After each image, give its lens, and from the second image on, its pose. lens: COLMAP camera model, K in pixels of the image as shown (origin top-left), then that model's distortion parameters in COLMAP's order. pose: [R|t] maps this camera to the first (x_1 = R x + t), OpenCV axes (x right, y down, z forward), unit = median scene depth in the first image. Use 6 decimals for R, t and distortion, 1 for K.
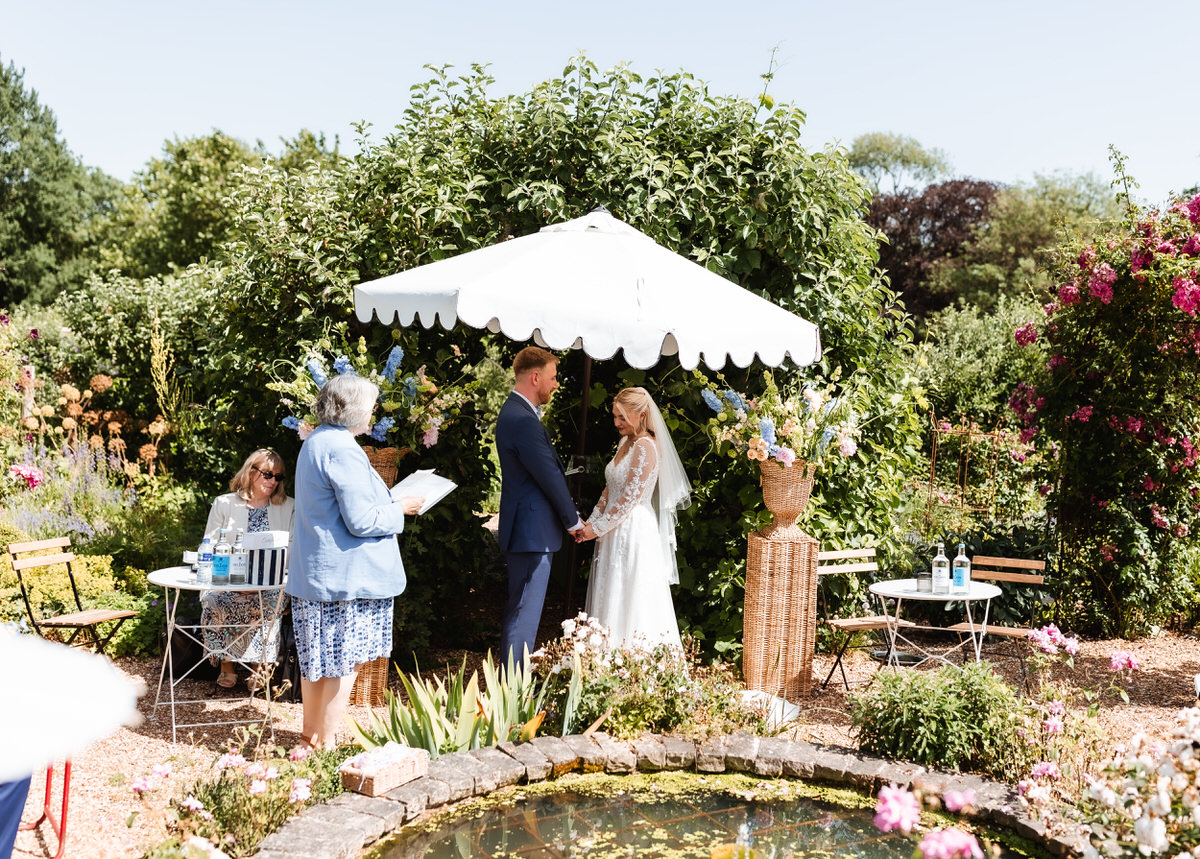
lens RADIAL K [[1213.2, 0, 625.2], [0, 1213.2, 450.7], [0, 0, 1]] dist [-0.019593, 0.000000]
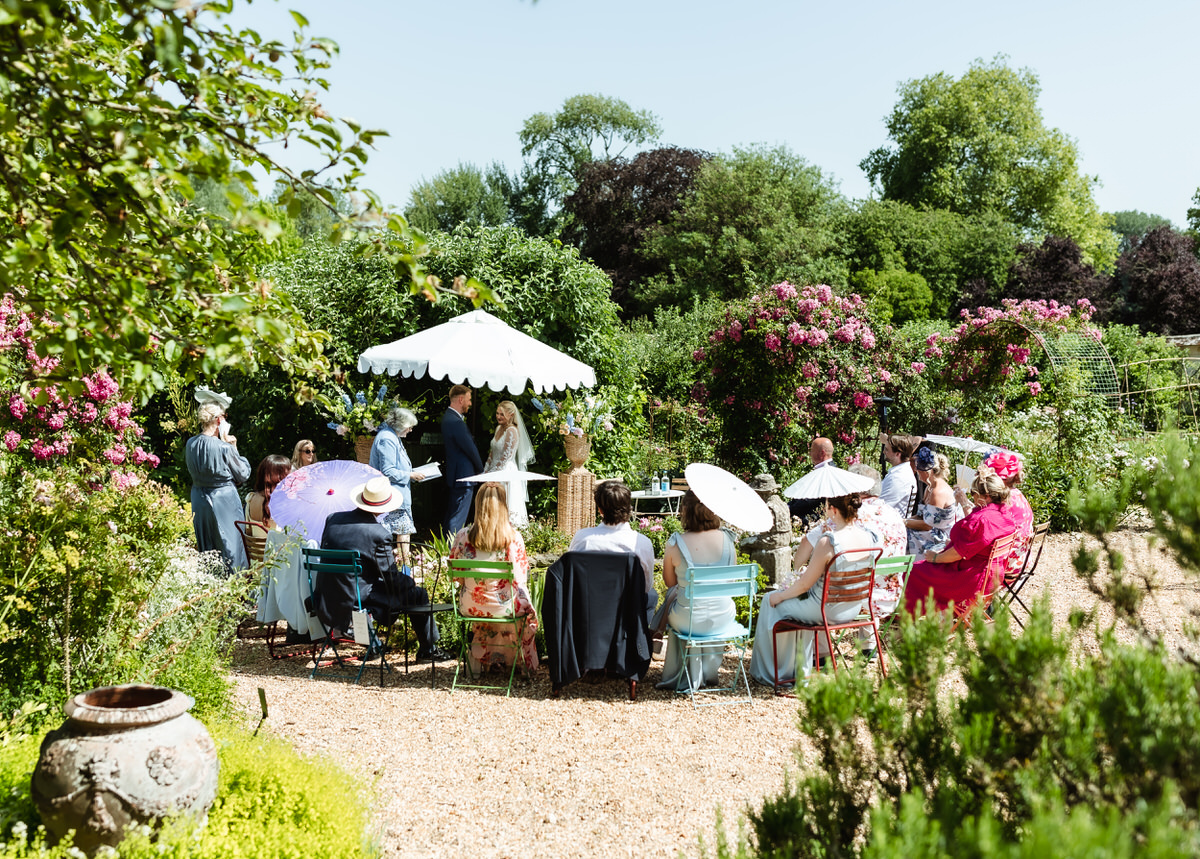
lens RADIAL K [[1213.2, 0, 600.5], [0, 1213.2, 431.1], [0, 0, 1]] dist [-0.019593, 0.000000]
pose [[0.978059, -0.042243, 0.204001, -0.227199], [0.039070, 0.999045, 0.019555, -0.032864], [-0.204632, -0.011155, 0.978775, -0.911784]]
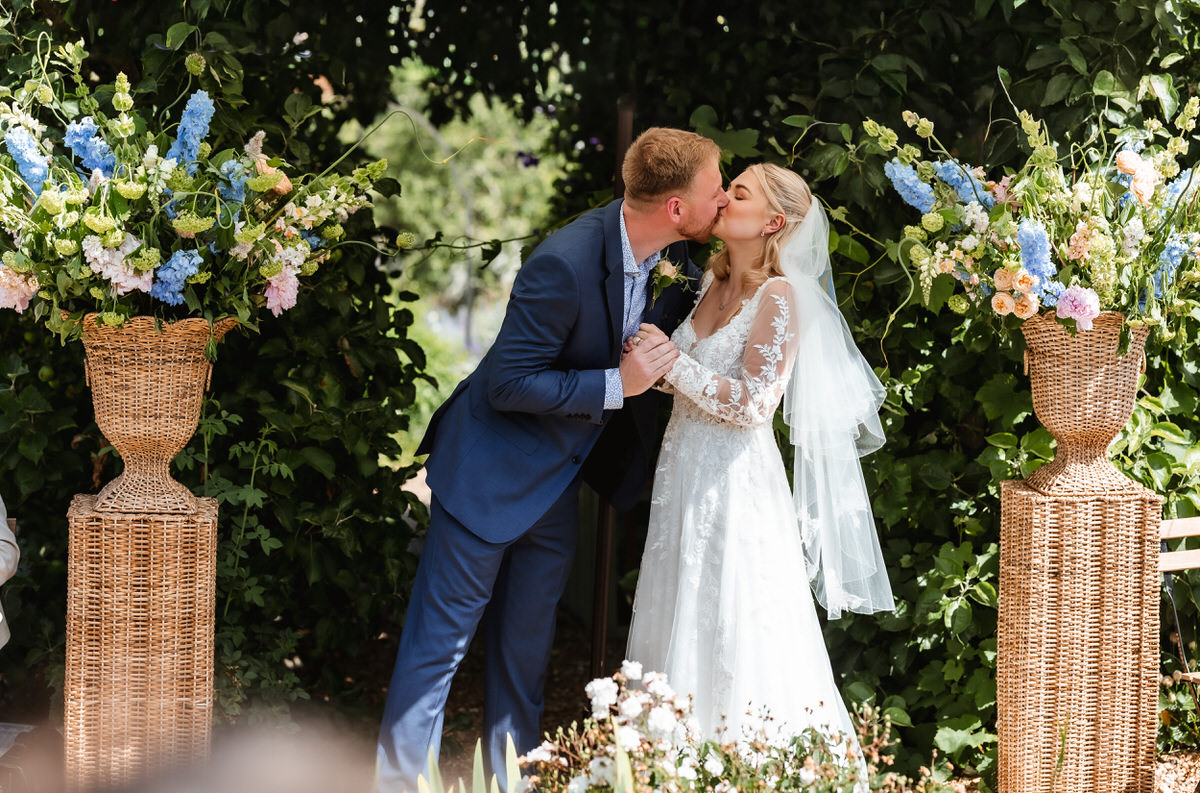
lens RADIAL K [[2890.9, 0, 599.0], [0, 2890.9, 399.3], [0, 0, 1]] dist [0.005803, 0.000000]
pose [[0.998397, -0.034253, -0.045058, 0.003682], [0.035625, 0.998915, 0.029990, 0.000734], [0.043982, -0.031547, 0.998534, -0.060129]]
